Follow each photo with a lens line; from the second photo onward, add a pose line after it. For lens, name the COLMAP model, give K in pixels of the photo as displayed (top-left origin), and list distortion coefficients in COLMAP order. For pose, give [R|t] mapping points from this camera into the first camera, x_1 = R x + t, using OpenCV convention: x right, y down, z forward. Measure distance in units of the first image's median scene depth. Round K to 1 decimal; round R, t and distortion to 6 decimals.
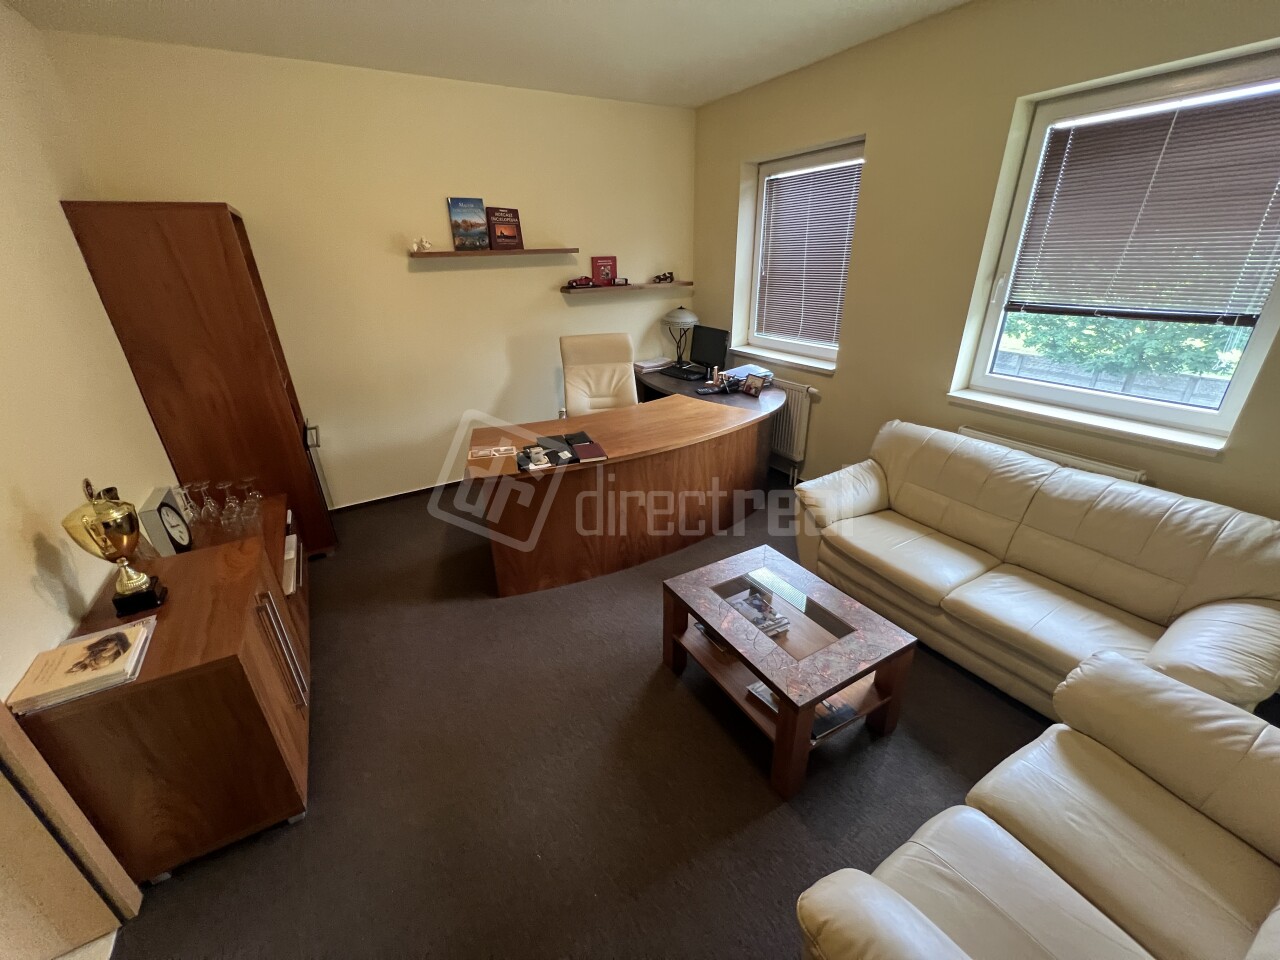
lens RADIAL K [[513.3, 0, 641.6], [0, 513.3, 479.8], [0, 0, 1]] dist [-0.001452, 0.000353]
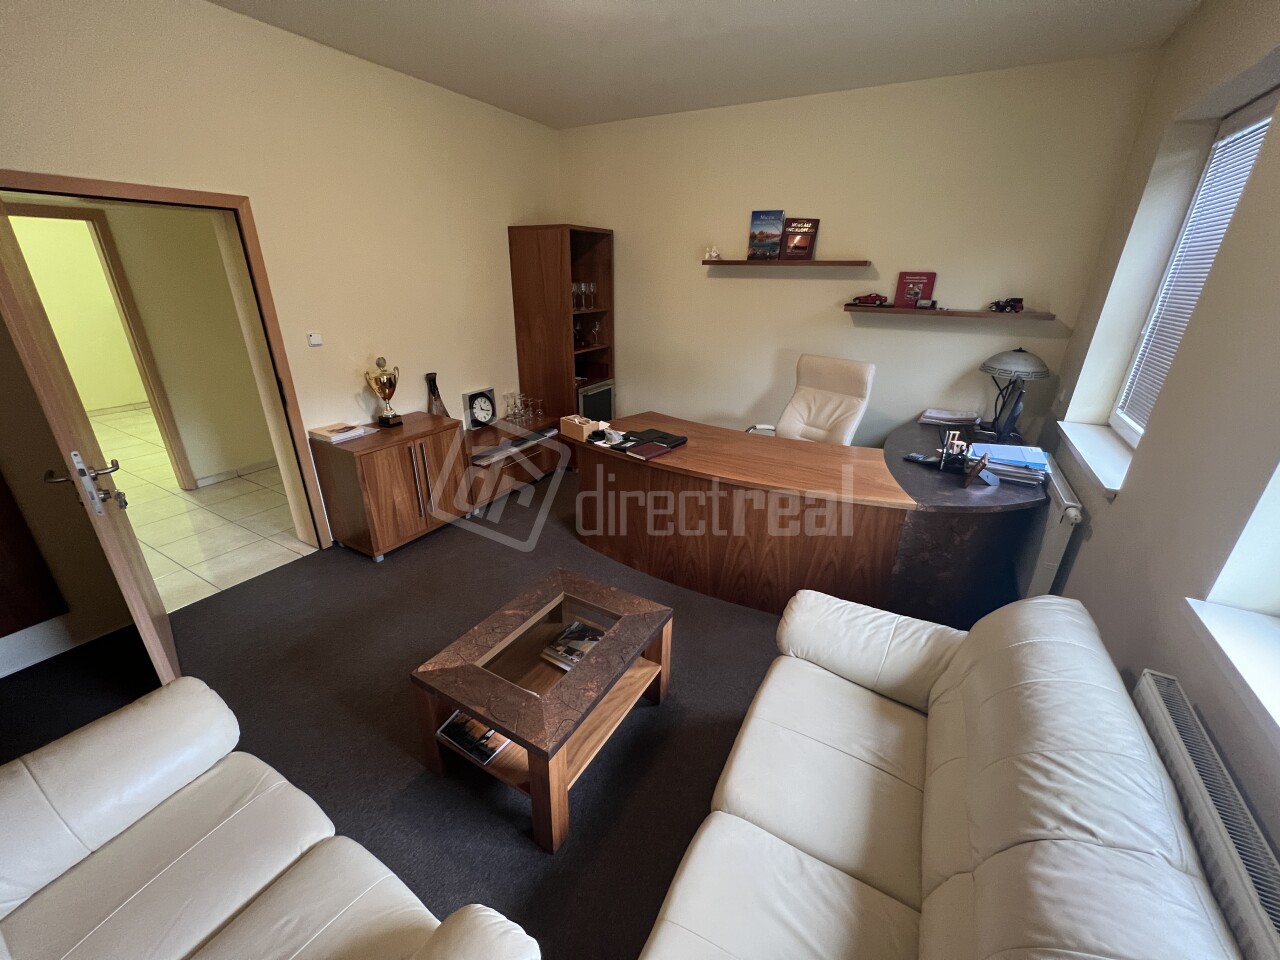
lens RADIAL K [[513.3, 0, 641.0], [0, 513.3, 483.7], [0, 0, 1]] dist [-0.001452, 0.000353]
pose [[0.499276, 0.362832, -0.786814, 0.539996], [-0.376881, 0.908632, 0.179856, -0.128005], [0.780182, 0.206737, 0.590403, 0.283877]]
